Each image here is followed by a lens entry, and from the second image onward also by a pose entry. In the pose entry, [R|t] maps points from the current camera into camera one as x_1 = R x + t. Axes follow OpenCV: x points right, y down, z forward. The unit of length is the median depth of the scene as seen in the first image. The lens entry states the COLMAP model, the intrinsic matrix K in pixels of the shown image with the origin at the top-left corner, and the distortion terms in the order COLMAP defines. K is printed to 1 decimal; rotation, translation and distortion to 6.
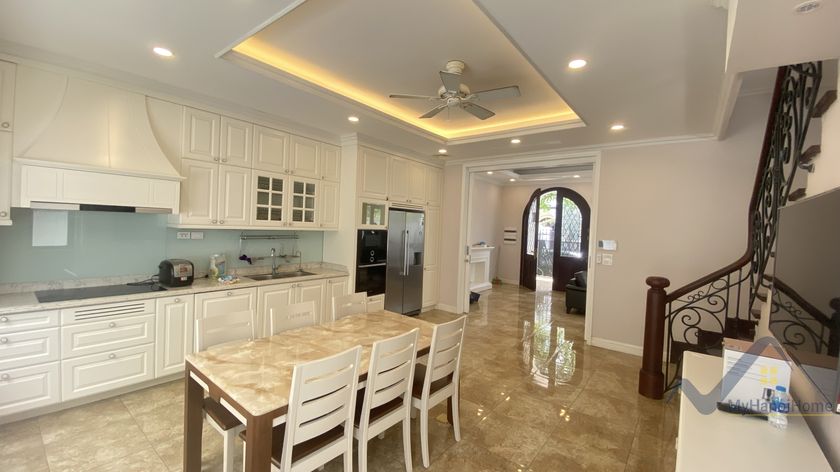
lens RADIAL K [[342.9, 0, 419.8], [0, 342.9, 234.2], [0, 0, 1]] dist [-0.014839, -0.001464]
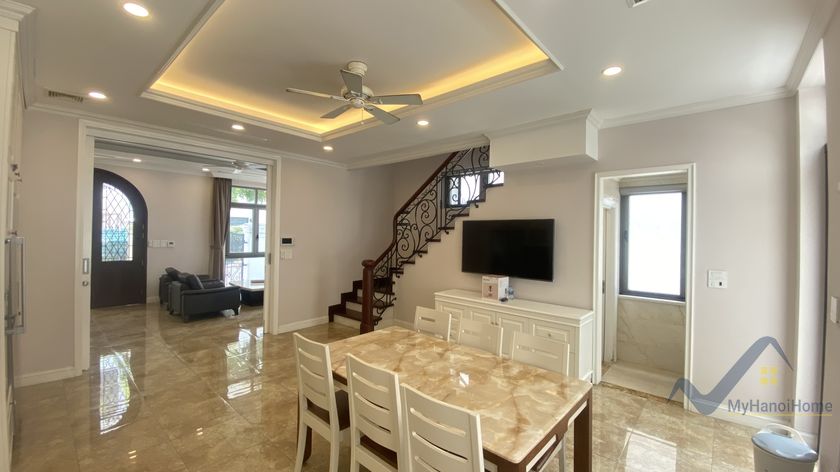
lens RADIAL K [[342.9, 0, 427.1], [0, 342.9, 232.8], [0, 0, 1]] dist [-0.014839, -0.001464]
pose [[0.046215, -0.037857, 0.998214, -0.823425], [0.012141, 0.999229, 0.037333, -0.049644], [-0.998858, 0.010394, 0.046639, 0.717292]]
